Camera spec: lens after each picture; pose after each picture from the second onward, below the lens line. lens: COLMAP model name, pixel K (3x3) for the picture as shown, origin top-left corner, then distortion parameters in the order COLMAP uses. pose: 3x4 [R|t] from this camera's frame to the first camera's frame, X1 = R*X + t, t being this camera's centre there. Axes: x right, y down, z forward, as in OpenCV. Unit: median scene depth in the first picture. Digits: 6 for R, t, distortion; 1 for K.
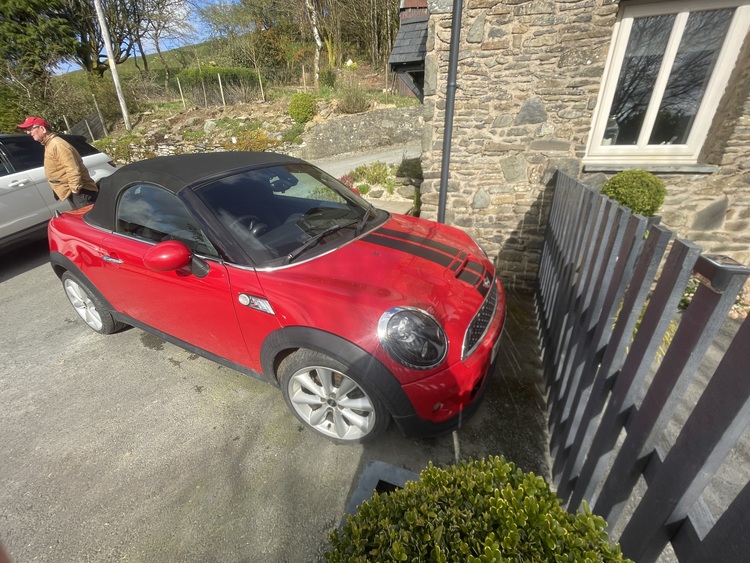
lens RADIAL K [[304.2, 0, 359.7], [0, 304.2, 298.2], [0, 0, 1]] dist [-0.009141, -0.000216]
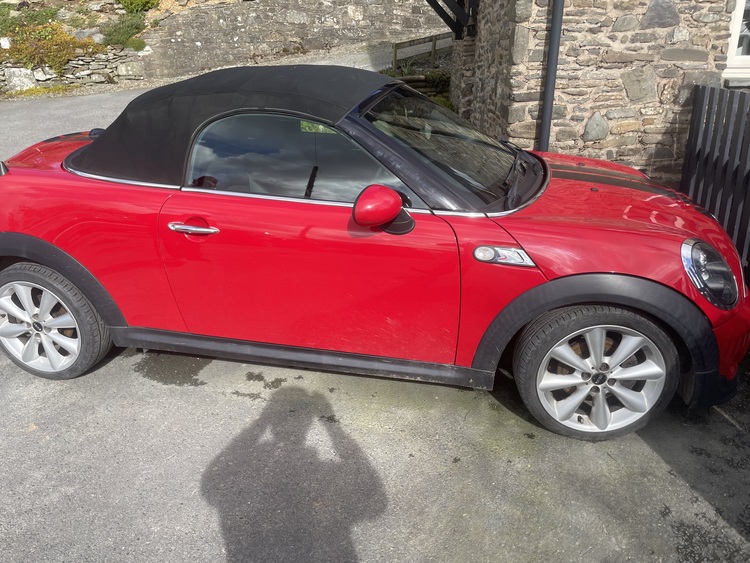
lens RADIAL K [[565.3, 0, 352.6], [0, 565.3, 276.3], [0, 0, 1]] dist [0.063635, -0.082514]
pose [[0.970169, -0.087218, 0.226199, -0.512928], [0.107773, 0.990939, -0.080153, 0.069758], [-0.217159, 0.102140, 0.970778, -0.152378]]
